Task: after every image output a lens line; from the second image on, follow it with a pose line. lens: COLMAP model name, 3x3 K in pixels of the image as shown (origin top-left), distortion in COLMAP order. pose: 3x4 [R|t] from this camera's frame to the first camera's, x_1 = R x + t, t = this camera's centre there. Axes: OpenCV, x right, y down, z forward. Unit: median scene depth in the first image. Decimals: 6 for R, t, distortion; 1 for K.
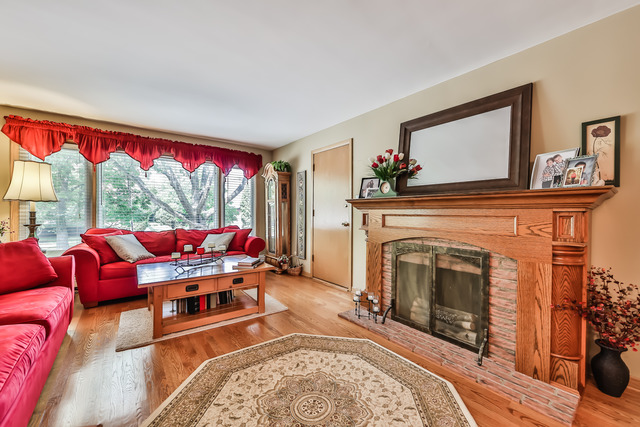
lens RADIAL K [[252.1, 0, 320.4], [0, 252.1, 213.9], [0, 0, 1]] dist [-0.007521, -0.000028]
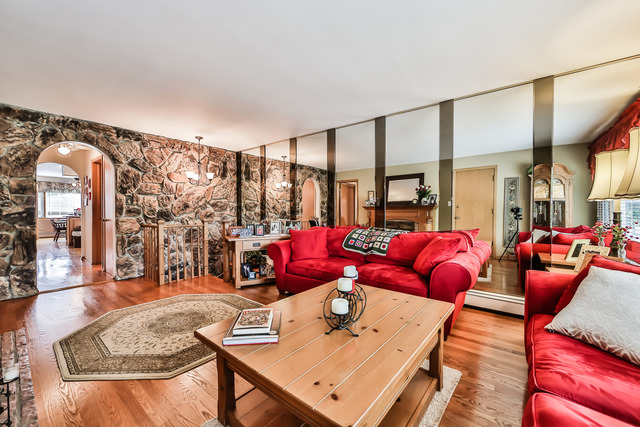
lens RADIAL K [[252.1, 0, 318.8], [0, 252.1, 214.6], [0, 0, 1]] dist [-0.007521, -0.000028]
pose [[-0.970931, 0.000051, -0.239359, -0.422943], [-0.002696, 0.999934, 0.011150, -0.005738], [0.239344, 0.011471, -0.970867, 2.185773]]
